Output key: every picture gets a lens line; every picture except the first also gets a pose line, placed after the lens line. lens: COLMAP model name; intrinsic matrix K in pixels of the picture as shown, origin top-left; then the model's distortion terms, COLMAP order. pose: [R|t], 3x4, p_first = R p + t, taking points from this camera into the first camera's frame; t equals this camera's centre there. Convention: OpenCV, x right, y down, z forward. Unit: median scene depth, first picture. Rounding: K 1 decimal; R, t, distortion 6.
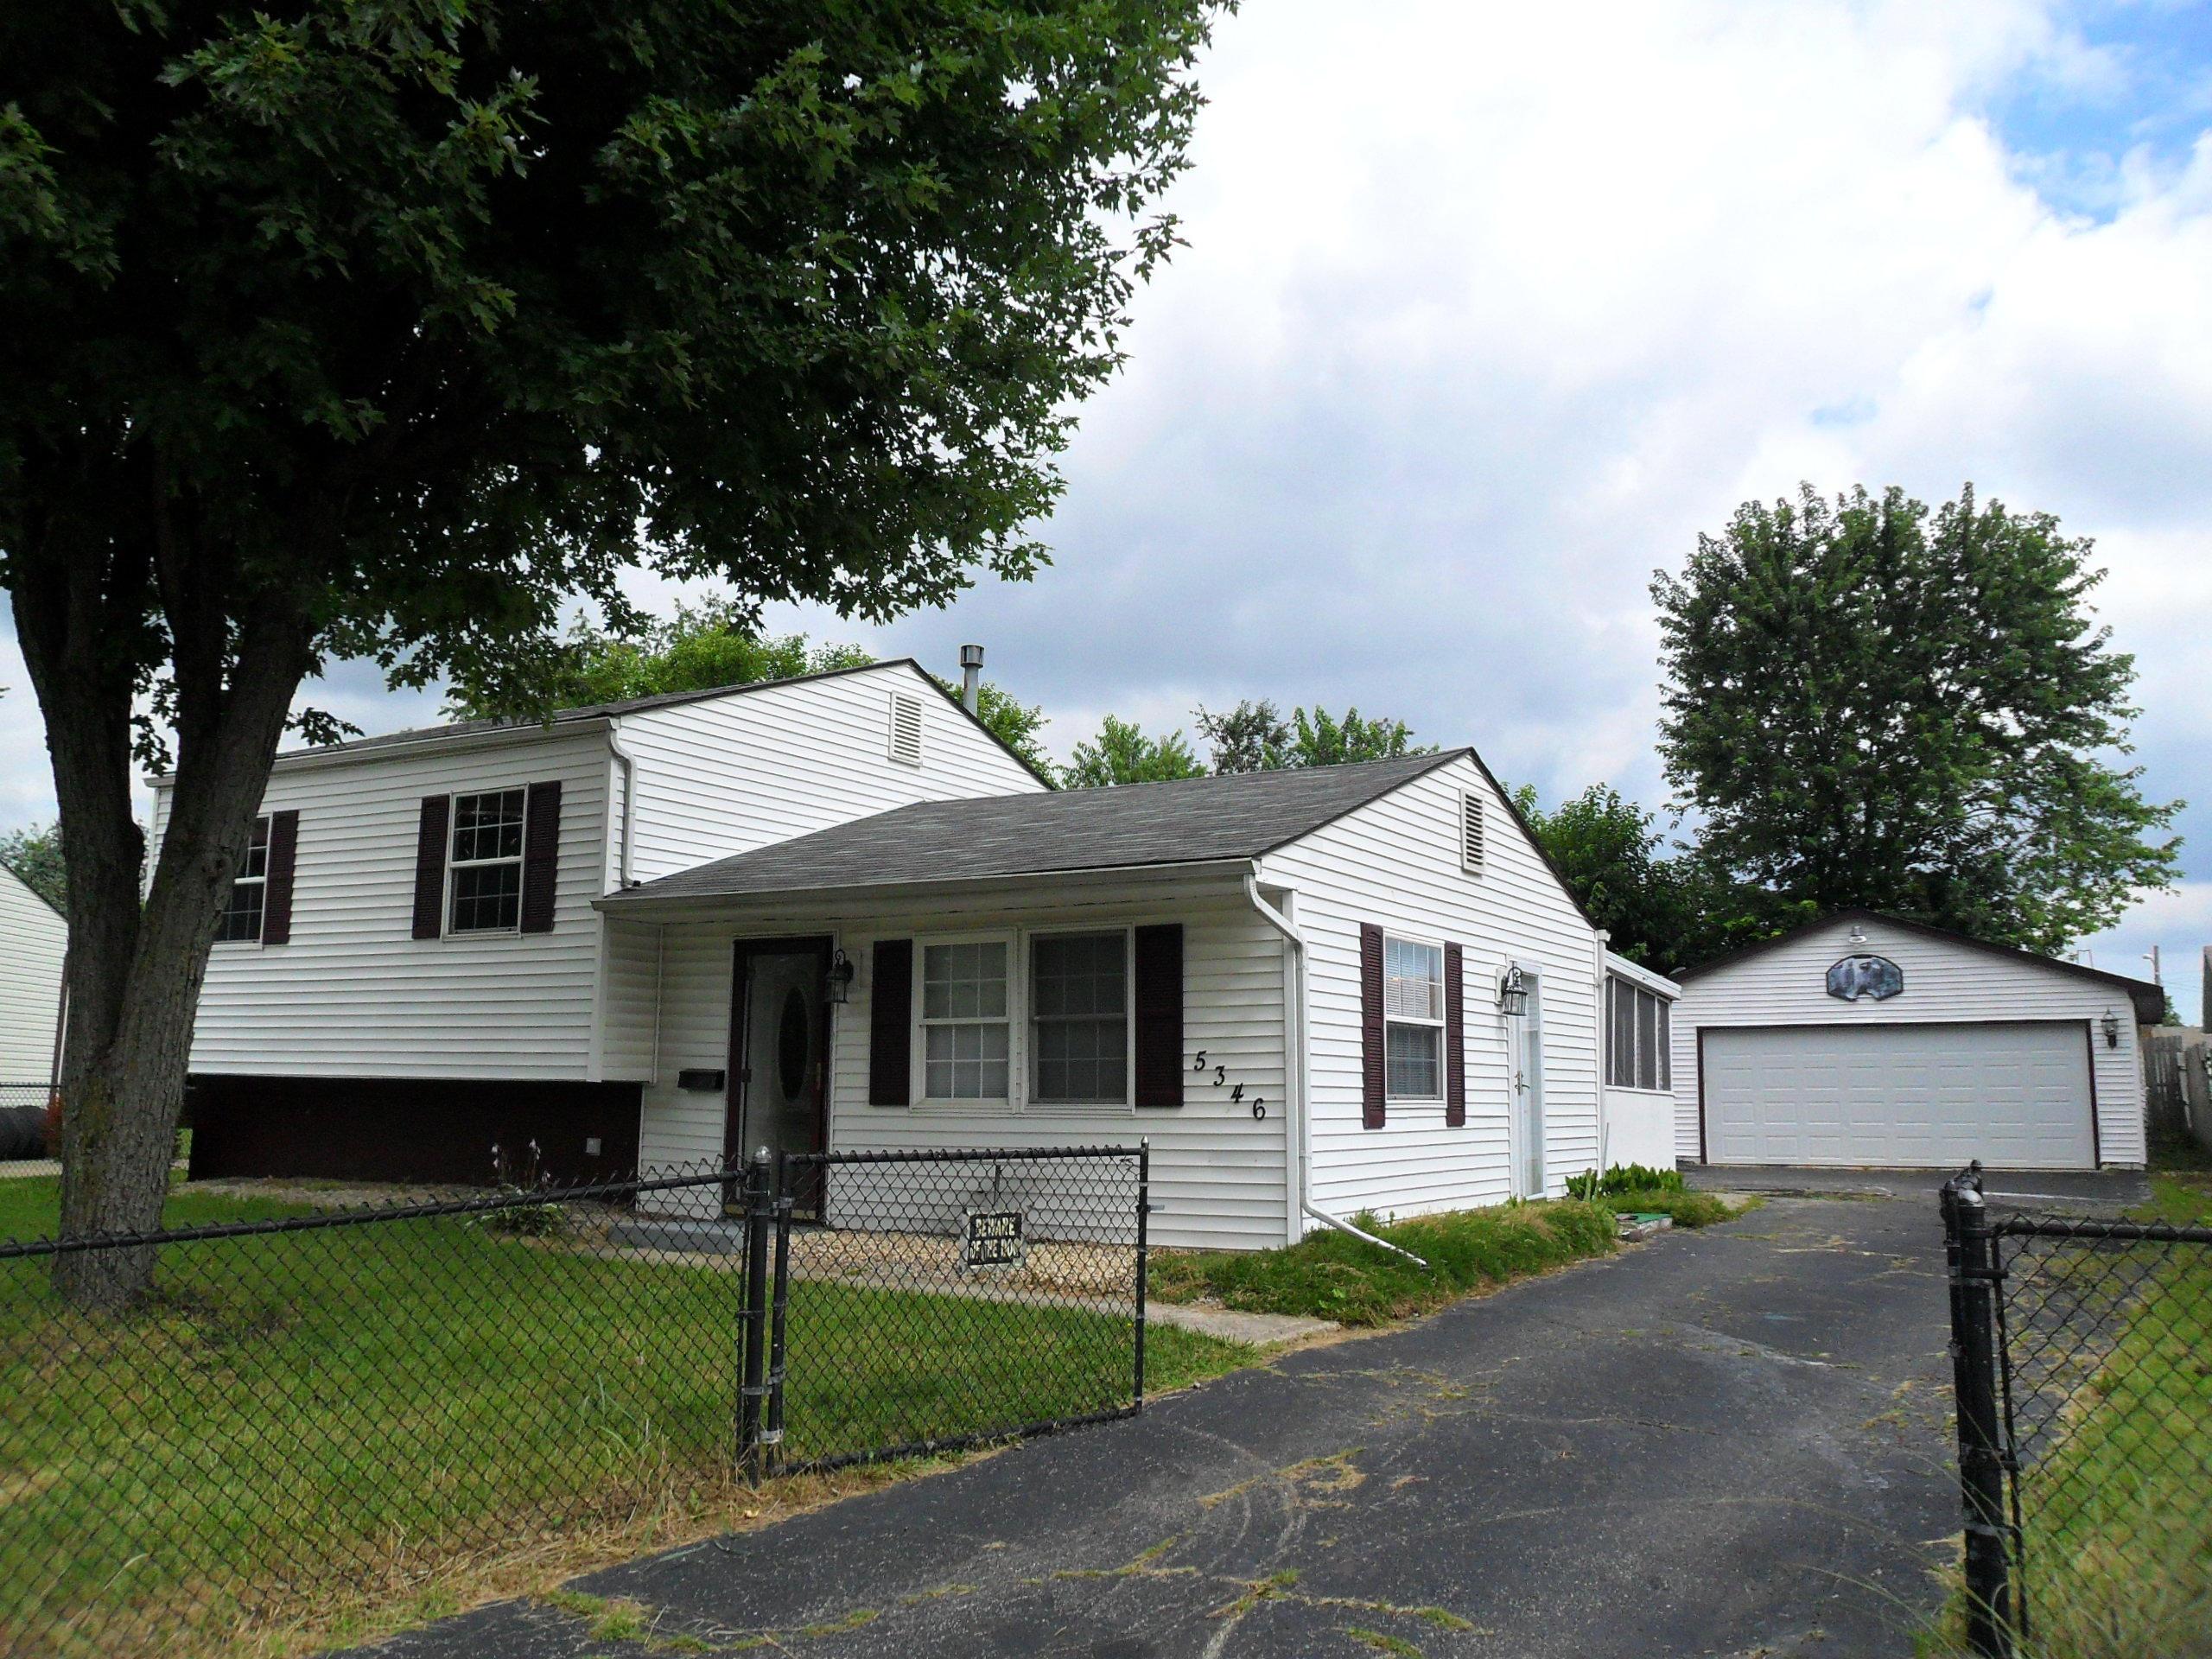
lens RADIAL K [[1729.4, 0, 1104.8], [0, 1729.4, 813.8], [0, 0, 1]] dist [-0.001228, -0.001128]
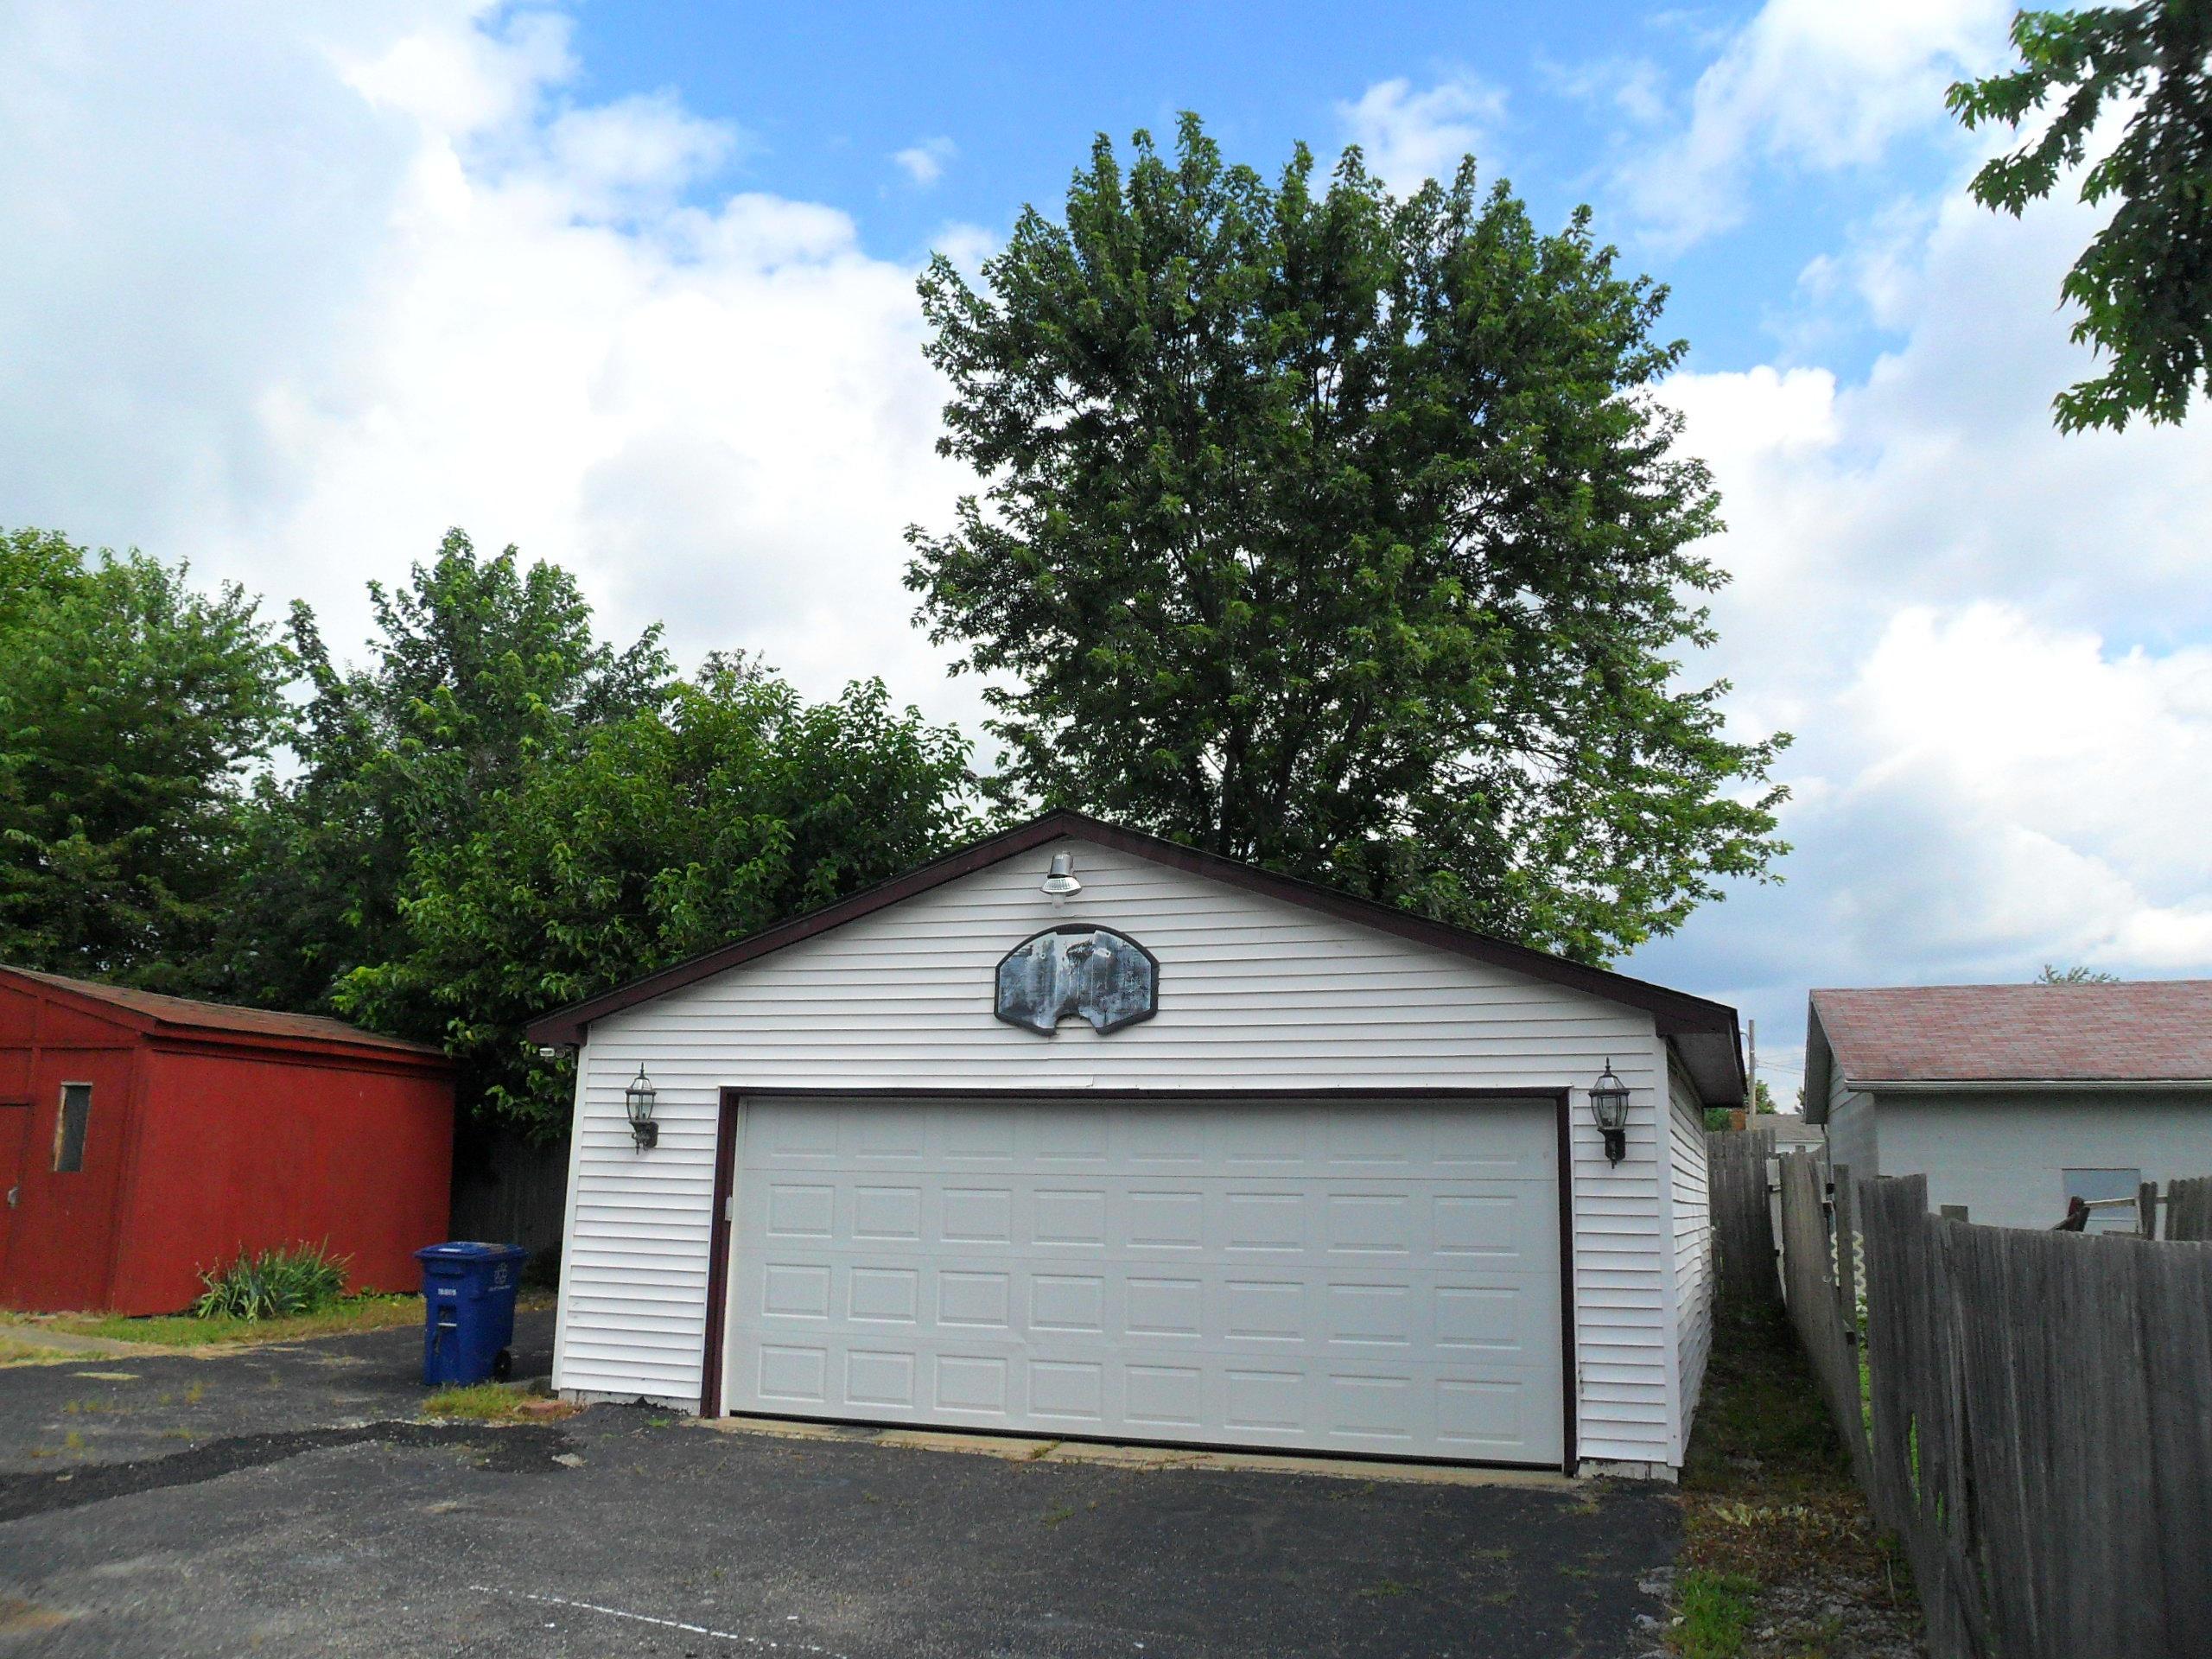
lens RADIAL K [[1780.1, 0, 1106.0], [0, 1780.1, 829.5], [0, 0, 1]] dist [-0.007592, 0.155976]
pose [[0.980056, 0.046936, 0.193099, 0.288999], [-0.041695, 0.998646, -0.031119, 0.057360], [-0.194298, 0.022447, 0.980686, 0.463896]]
